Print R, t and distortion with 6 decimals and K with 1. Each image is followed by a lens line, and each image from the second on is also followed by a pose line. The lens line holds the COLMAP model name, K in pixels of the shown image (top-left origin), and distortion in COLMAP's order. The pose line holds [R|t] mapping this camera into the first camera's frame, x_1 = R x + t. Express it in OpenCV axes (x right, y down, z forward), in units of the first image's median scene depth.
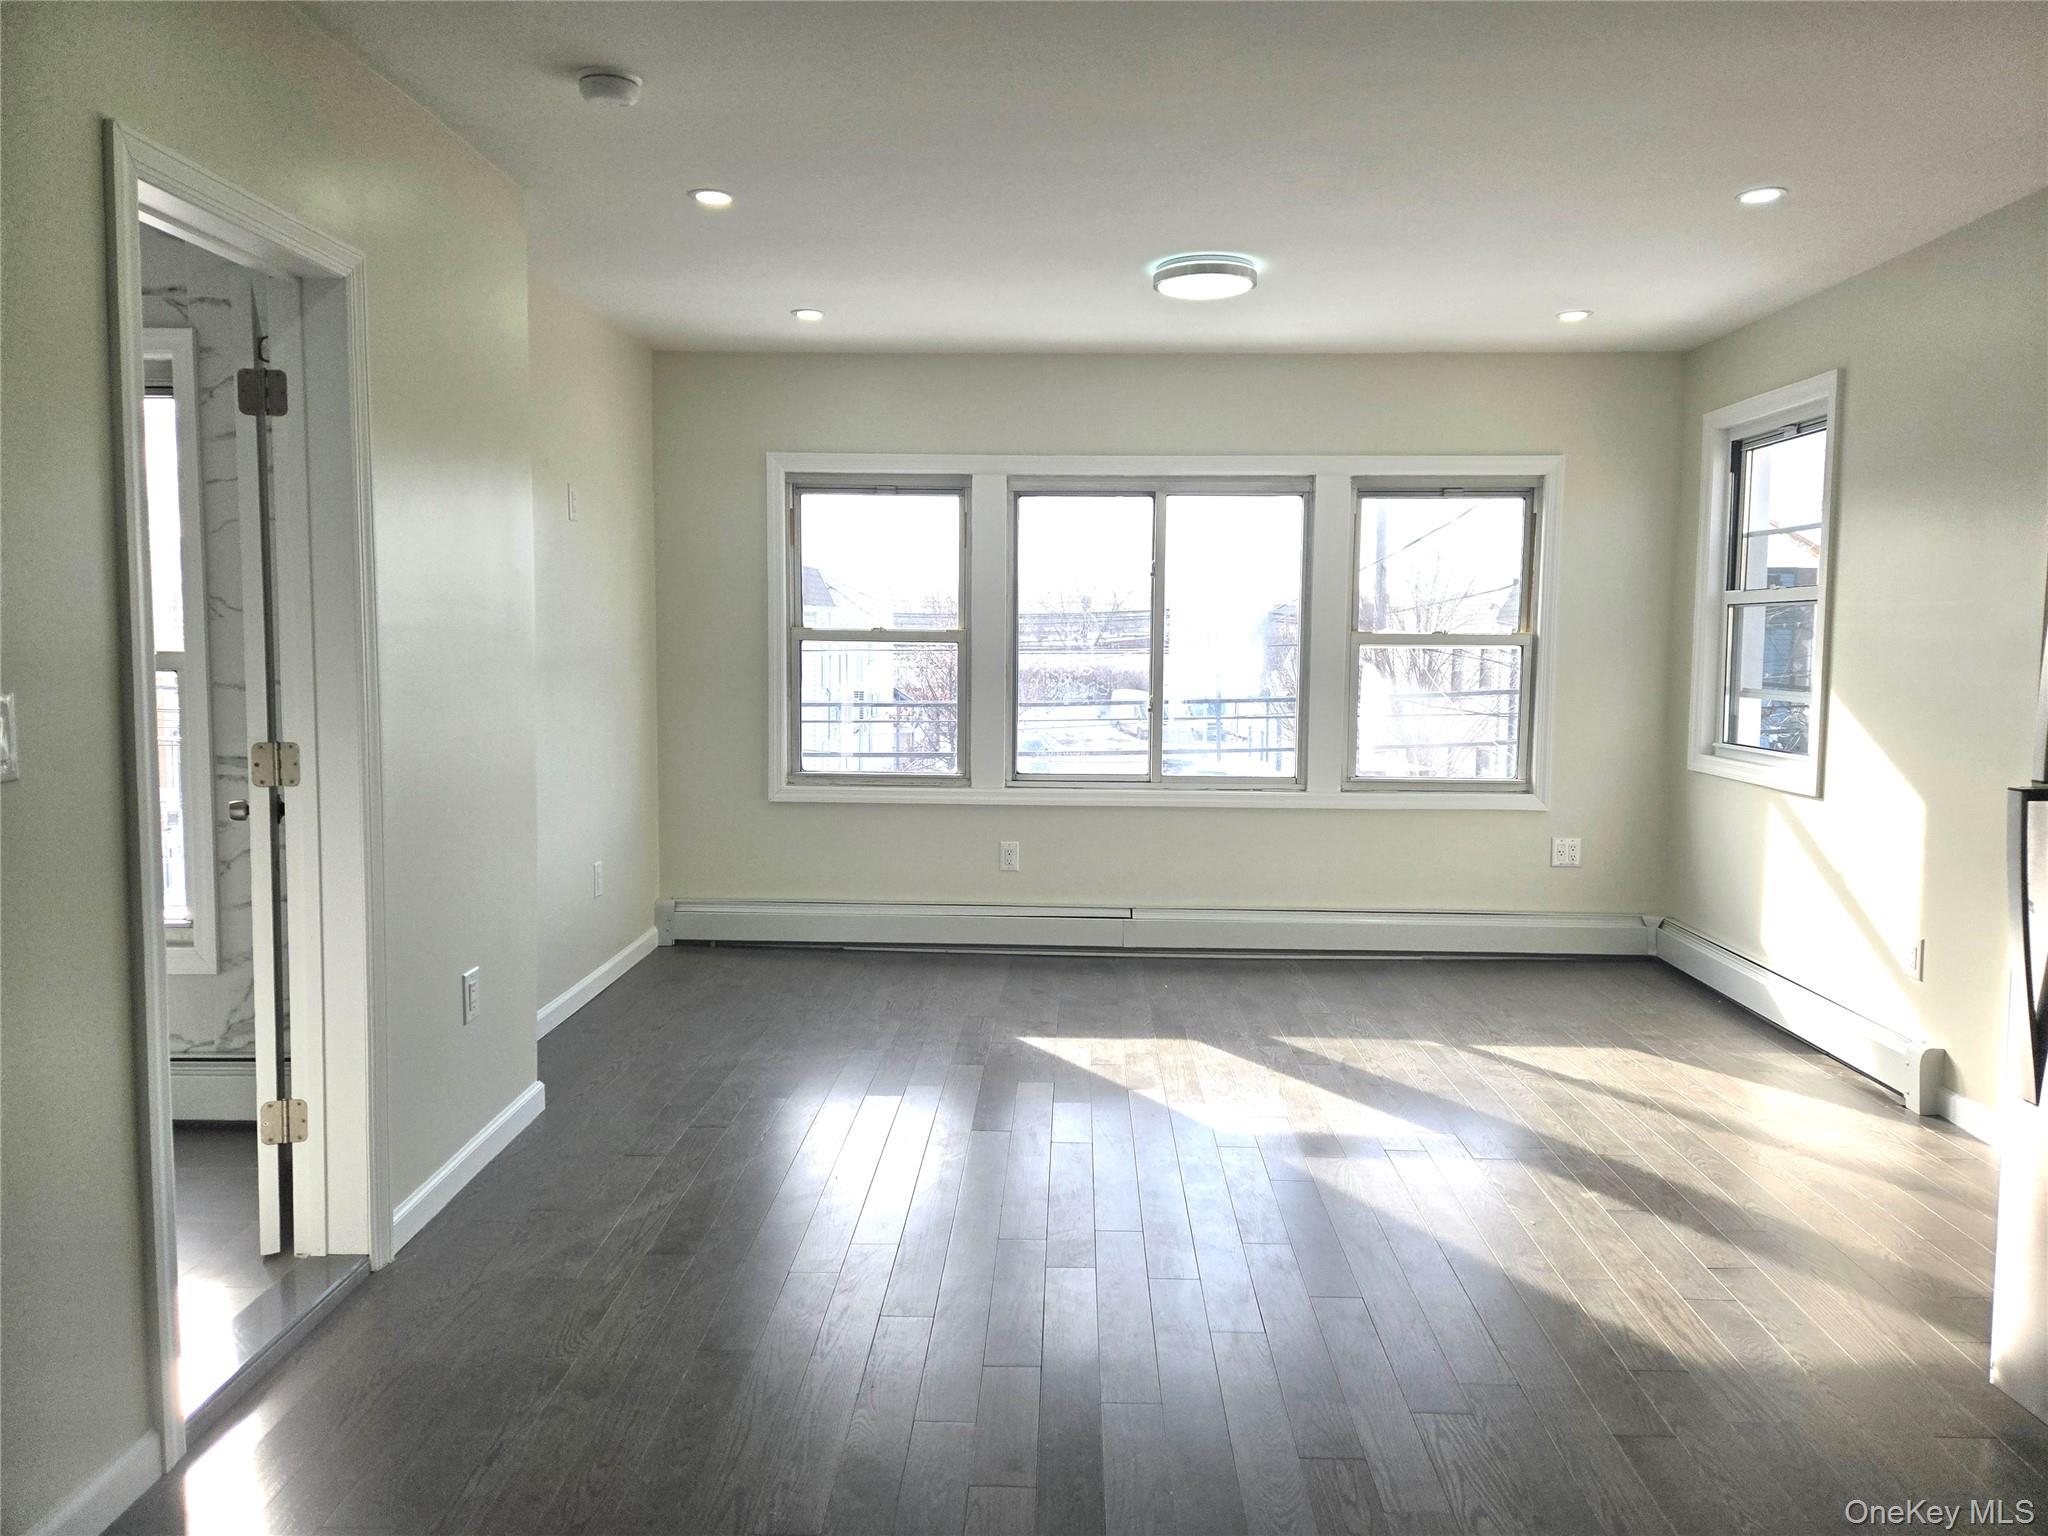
lens RADIAL K [[1364.6, 0, 1034.4], [0, 1364.6, 750.6], [0, 0, 1]] dist [0.053638, -0.051446]
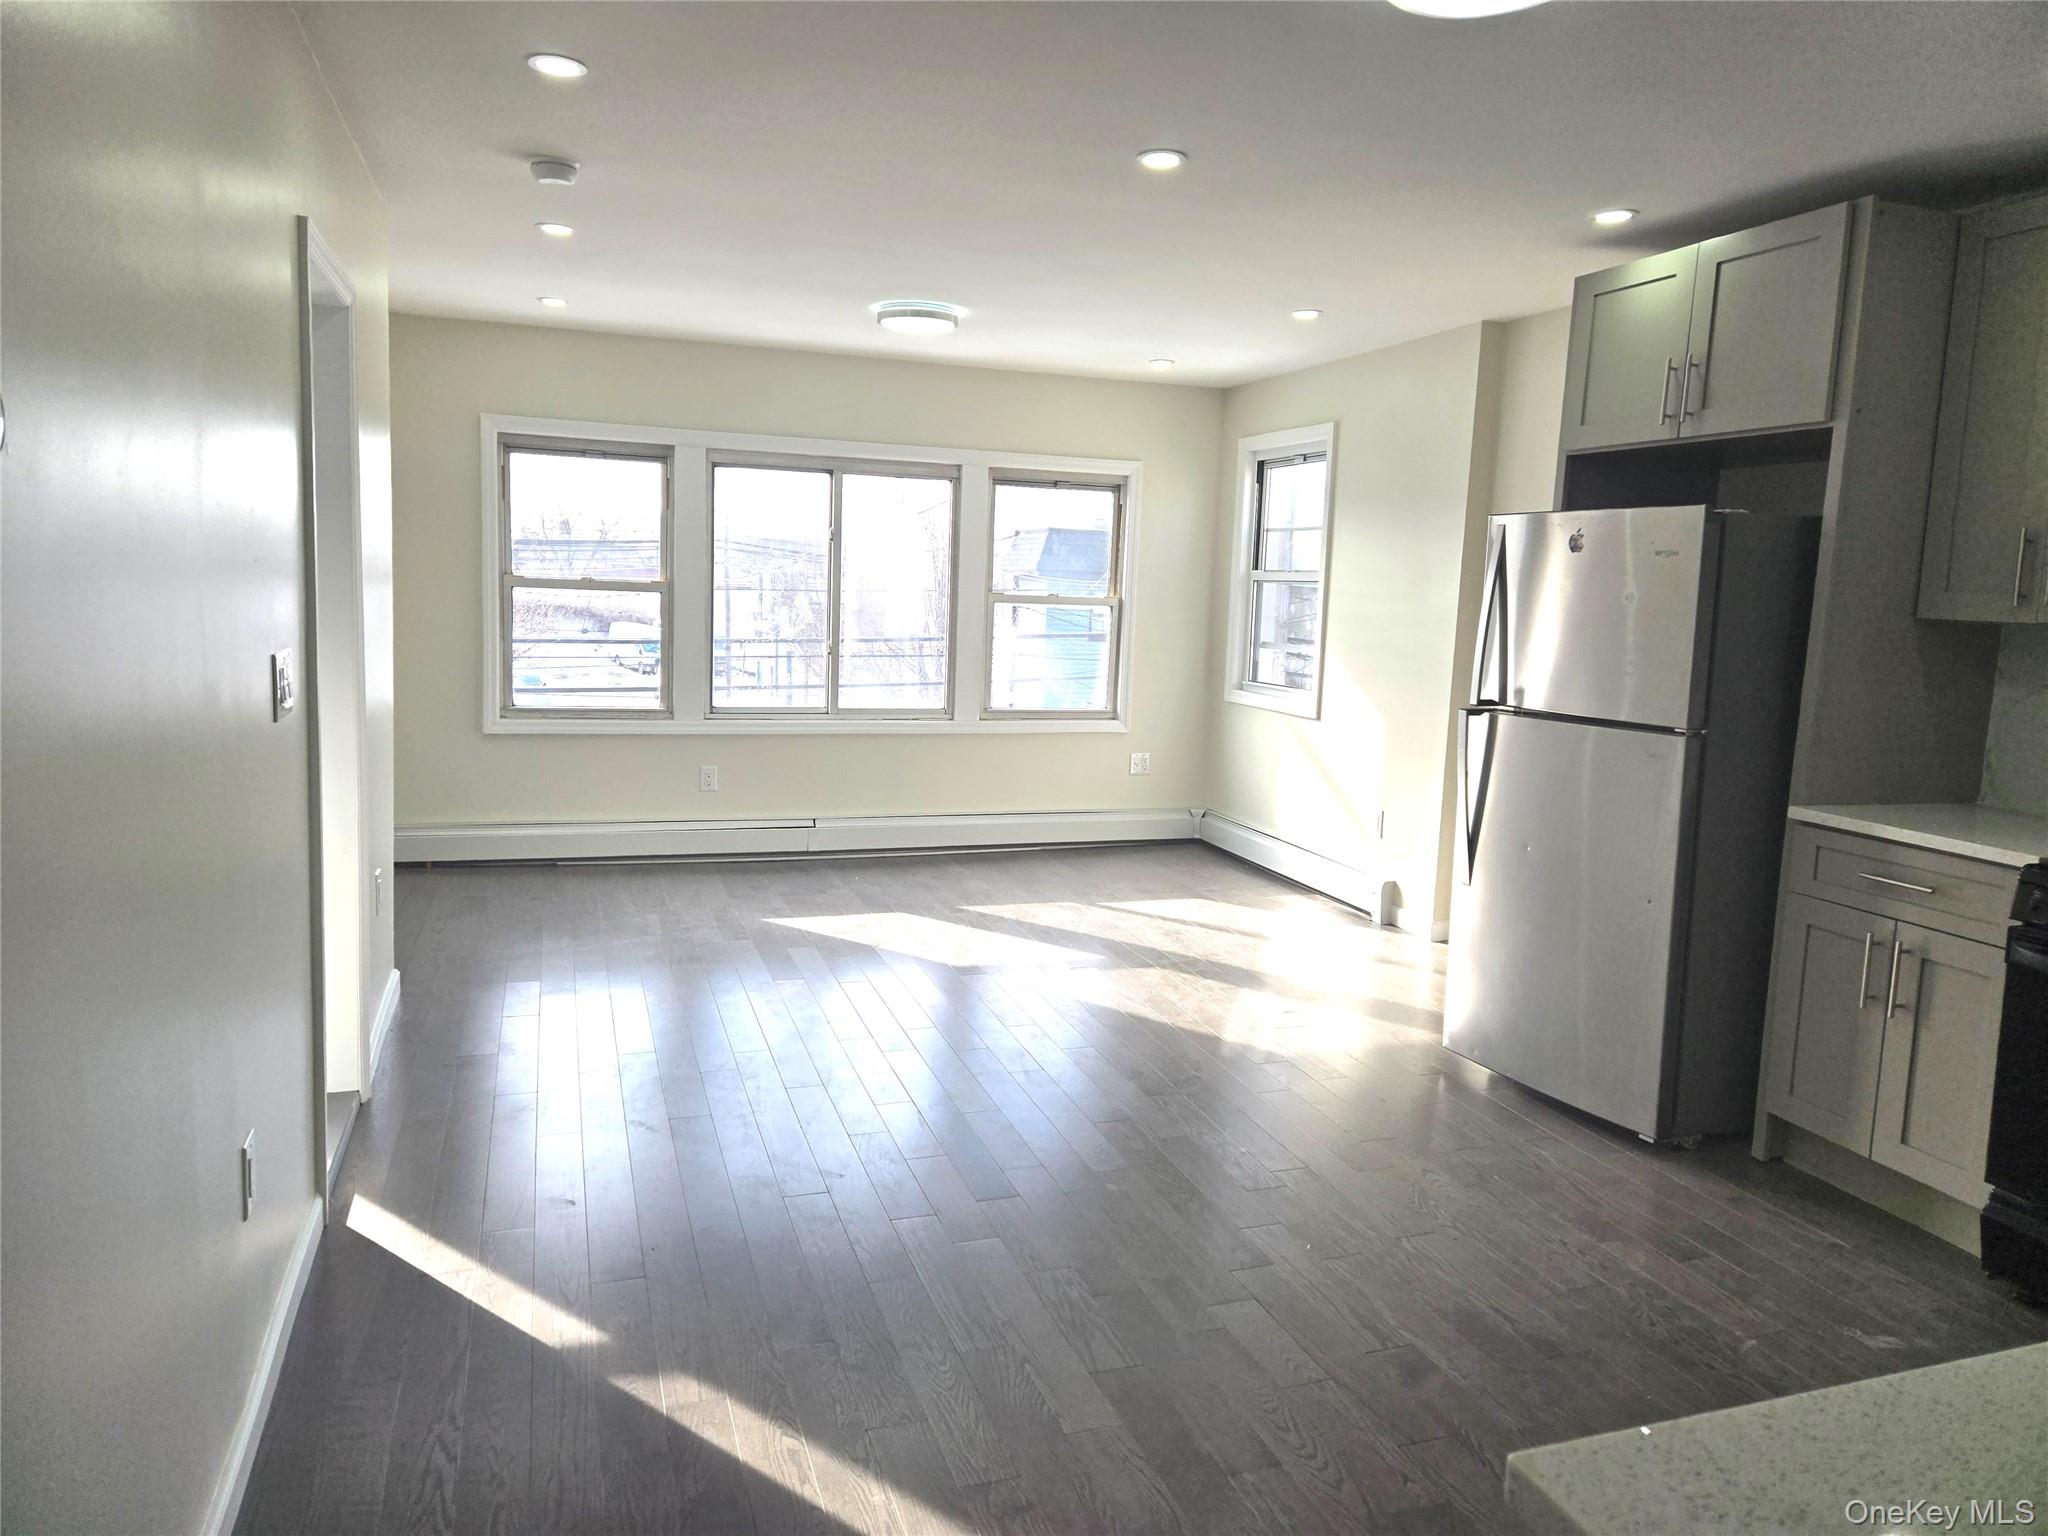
lens RADIAL K [[1364.6, 0, 1019.2], [0, 1364.6, 758.4], [0, 0, 1]] dist [0.053638, -0.051446]
pose [[0.936690, -0.019671, 0.349607, -0.182759], [0.001189, 0.998594, 0.053002, -0.001036], [-0.350158, -0.049231, 0.935396, -0.188929]]
